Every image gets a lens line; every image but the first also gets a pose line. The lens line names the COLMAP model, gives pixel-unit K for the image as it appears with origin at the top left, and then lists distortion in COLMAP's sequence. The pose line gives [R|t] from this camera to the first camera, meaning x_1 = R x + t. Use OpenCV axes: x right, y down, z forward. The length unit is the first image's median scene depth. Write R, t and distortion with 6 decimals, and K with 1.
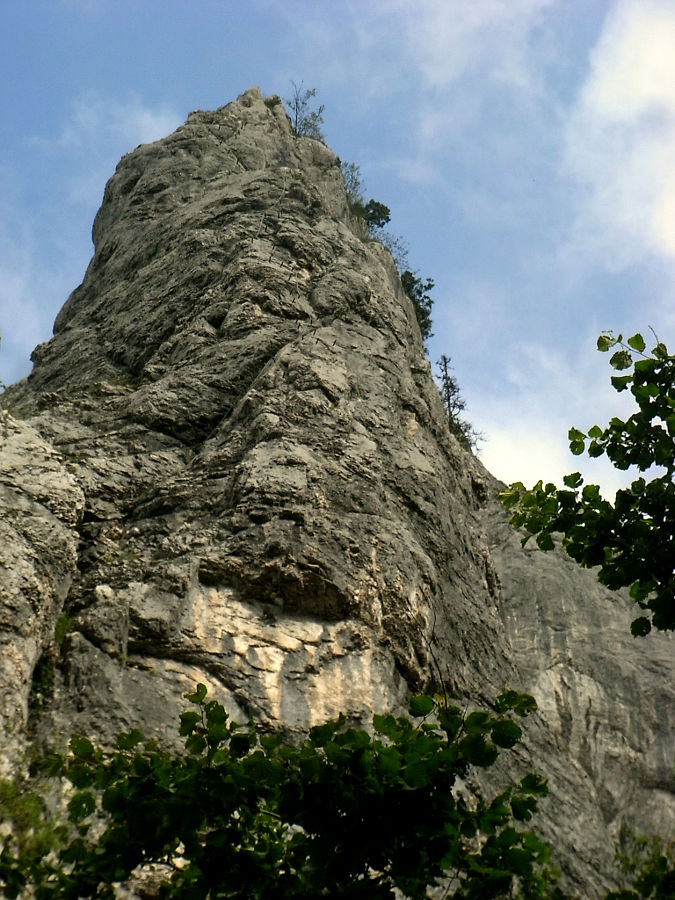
lens RADIAL K [[3164.5, 0, 337.5], [0, 3164.5, 450.0], [0, 0, 1]] dist [-0.028099, -0.704986]
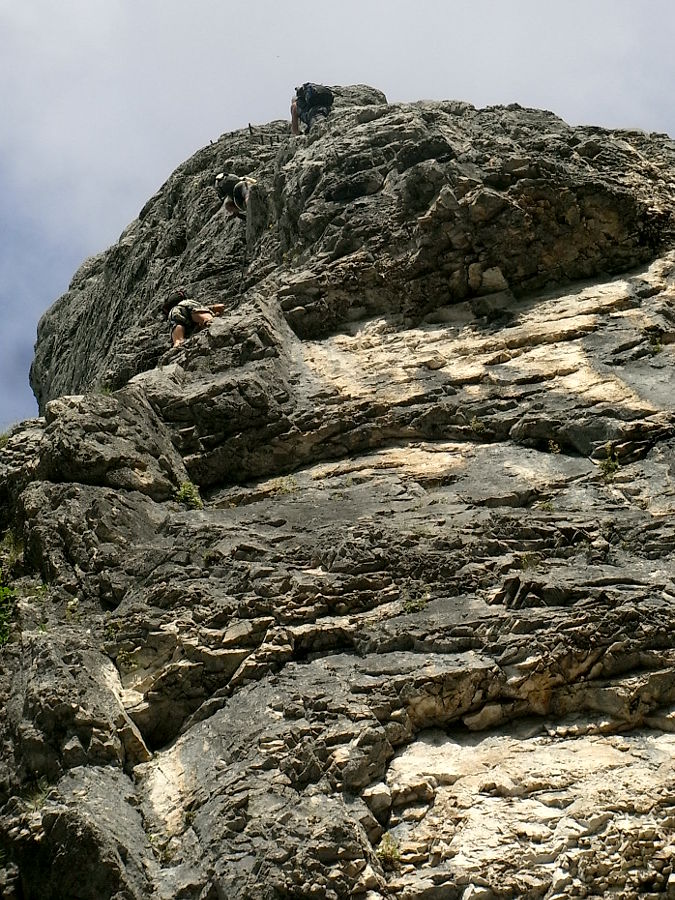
lens RADIAL K [[2617.4, 0, 337.5], [0, 2617.4, 450.0], [0, 0, 1]] dist [0.461473, -0.297697]
pose [[0.853880, -0.519946, 0.023323, -0.056074], [0.514941, 0.837448, -0.183073, 0.119871], [0.075656, 0.168332, 0.982823, 0.688573]]
